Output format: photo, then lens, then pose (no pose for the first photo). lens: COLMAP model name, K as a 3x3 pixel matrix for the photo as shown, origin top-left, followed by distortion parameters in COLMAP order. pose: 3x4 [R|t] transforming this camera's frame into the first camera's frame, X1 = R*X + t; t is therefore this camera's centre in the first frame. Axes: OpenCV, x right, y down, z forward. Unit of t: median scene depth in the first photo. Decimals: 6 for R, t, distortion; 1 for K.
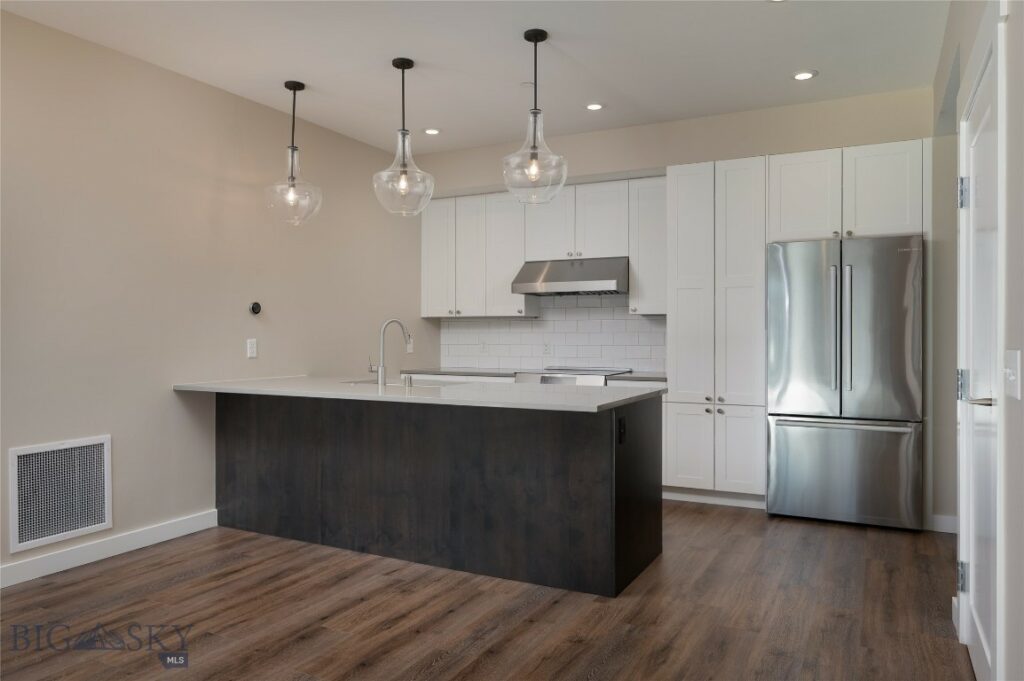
lens RADIAL K [[707.8, 0, 511.5], [0, 707.8, 340.7], [0, 0, 1]] dist [-0.008150, 0.001746]
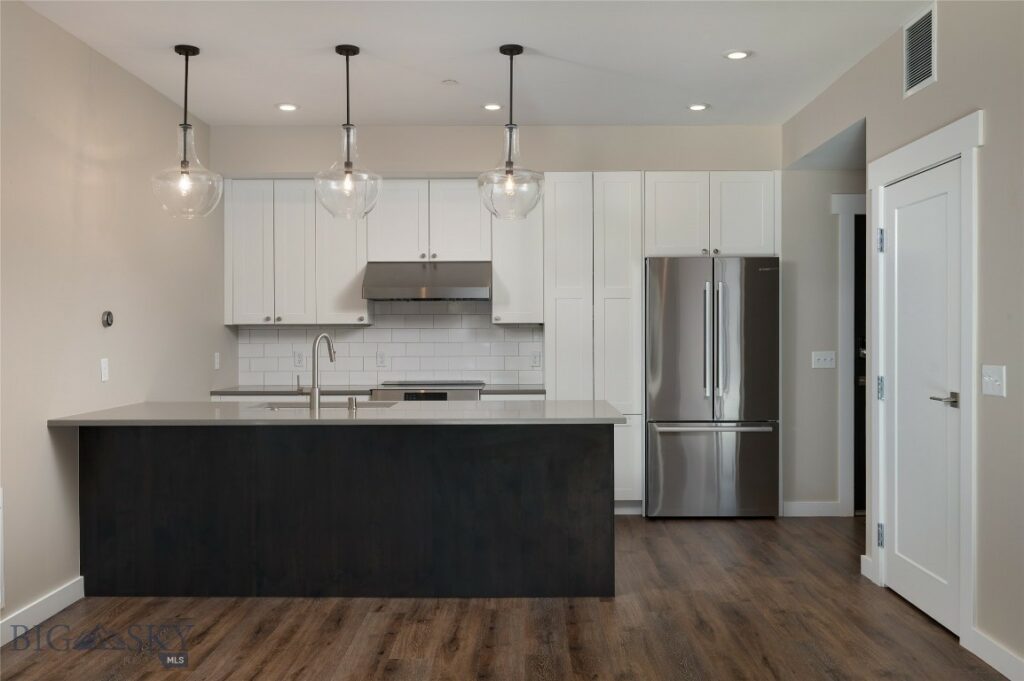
lens RADIAL K [[938.4, 0, 513.4], [0, 938.4, 346.2], [0, 0, 1]] dist [-0.005748, 0.000000]
pose [[0.890714, -0.011220, 0.454425, -0.518230], [0.008103, 0.999928, 0.008807, -0.024779], [-0.454491, -0.004162, 0.890741, -0.161118]]
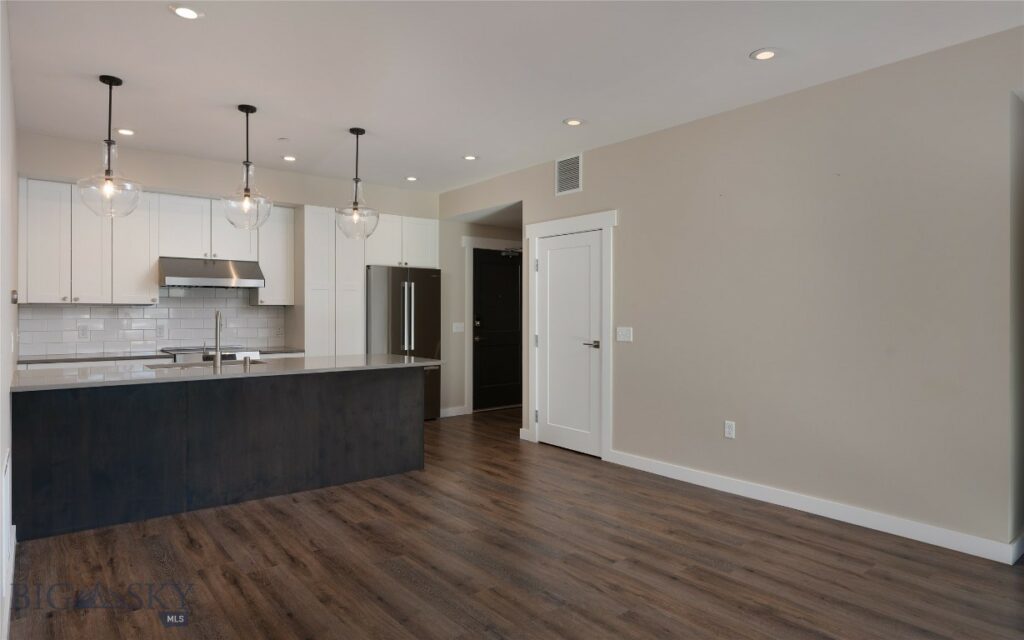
lens RADIAL K [[609.1, 0, 508.2], [0, 609.1, 316.3], [0, 0, 1]] dist [0.005137, 0.000272]
pose [[0.406242, -0.007309, 0.913736, -0.971524], [0.005714, 0.999969, 0.005459, -0.026621], [-0.913748, 0.003003, 0.406271, 0.138888]]
